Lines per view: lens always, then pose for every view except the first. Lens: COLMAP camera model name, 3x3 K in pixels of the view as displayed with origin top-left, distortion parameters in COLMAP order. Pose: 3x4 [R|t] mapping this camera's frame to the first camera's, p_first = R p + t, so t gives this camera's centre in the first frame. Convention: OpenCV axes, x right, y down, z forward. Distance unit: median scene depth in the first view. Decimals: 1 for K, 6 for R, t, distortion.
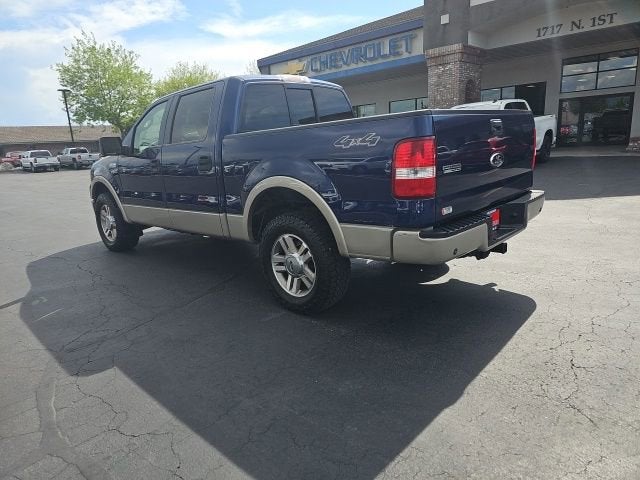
lens RADIAL K [[421.3, 0, 313.8], [0, 421.3, 237.5], [0, 0, 1]] dist [0.053321, -0.044859]
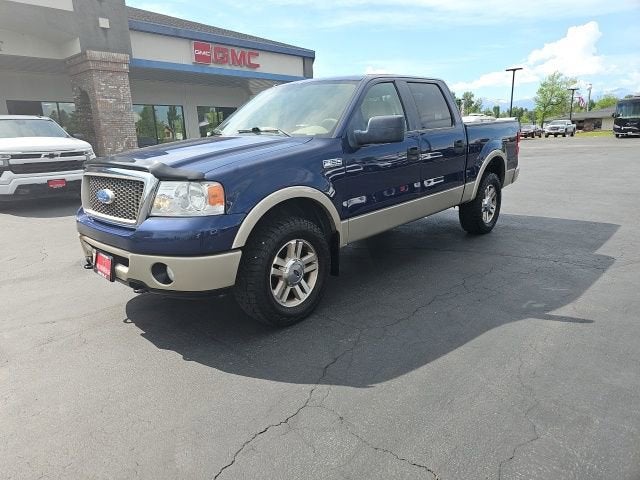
lens RADIAL K [[421.9, 0, 315.1], [0, 421.9, 238.3], [0, 0, 1]] dist [0.050231, -0.039275]
pose [[-0.012319, -0.177796, 0.983990, -0.349927], [0.262328, 0.949022, 0.174762, -0.056795], [-0.964900, 0.260281, 0.034950, 0.329624]]
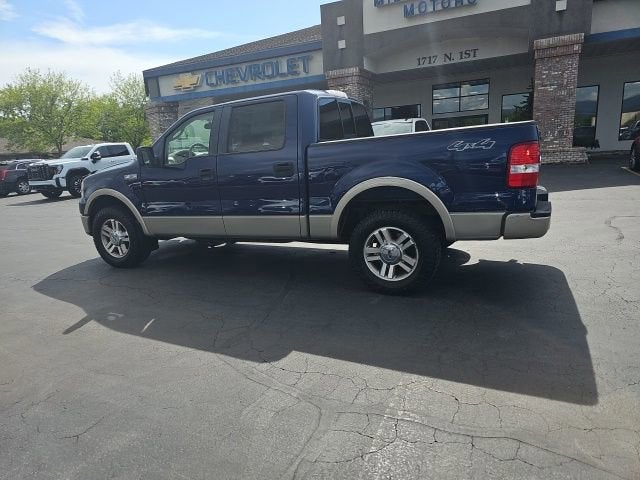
lens RADIAL K [[421.3, 0, 313.2], [0, 421.3, 244.3], [0, 0, 1]] dist [0.053321, -0.044859]
pose [[0.954735, -0.066635, 0.289897, -0.117424], [0.072523, 0.997320, -0.009605, 0.007041], [-0.288480, 0.030194, 0.957010, -0.010787]]
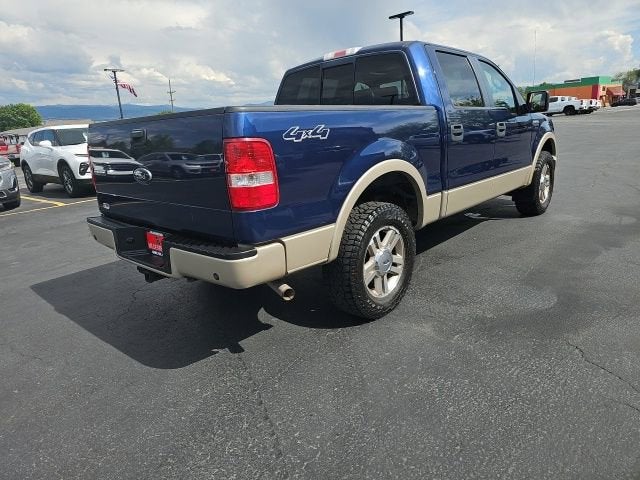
lens RADIAL K [[421.3, 0, 313.4], [0, 421.3, 234.0], [0, 0, 1]] dist [0.052818, -0.042863]
pose [[0.019130, 0.310061, -0.950524, 0.236512], [-0.159779, 0.939428, 0.303225, -0.070969], [0.986967, 0.146073, 0.067512, 0.237674]]
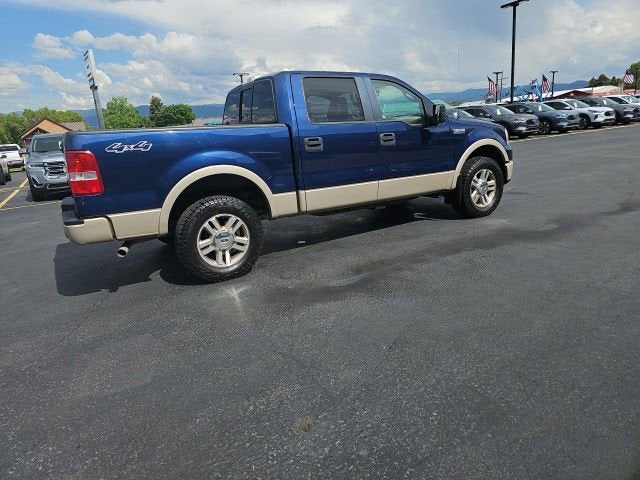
lens RADIAL K [[421.3, 0, 313.9], [0, 421.3, 230.3], [0, 0, 1]] dist [0.052818, -0.042863]
pose [[-0.273298, 0.305416, -0.912157, 0.274721], [-0.127970, 0.928285, 0.349158, -0.106488], [0.953379, 0.212153, -0.214614, 0.380117]]
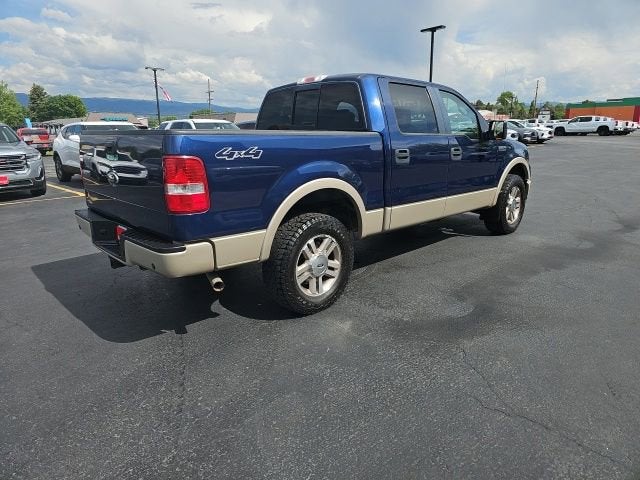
lens RADIAL K [[421.3, 0, 319.1], [0, 421.3, 228.1], [0, 0, 1]] dist [0.052818, -0.042863]
pose [[-0.051914, 0.287678, -0.956319, 0.261297], [-0.207172, 0.933675, 0.292113, -0.087190], [0.976926, 0.213287, 0.011128, 0.274794]]
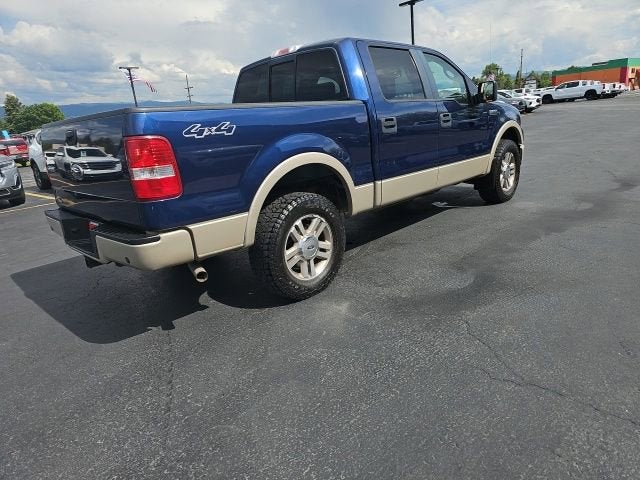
lens RADIAL K [[421.3, 0, 316.8], [0, 421.3, 242.0], [0, 0, 1]] dist [0.052818, -0.042863]
pose [[-0.018016, 0.342657, -0.939288, 0.251428], [-0.133032, 0.930266, 0.341918, -0.079349], [0.990948, 0.131115, 0.028825, 0.278641]]
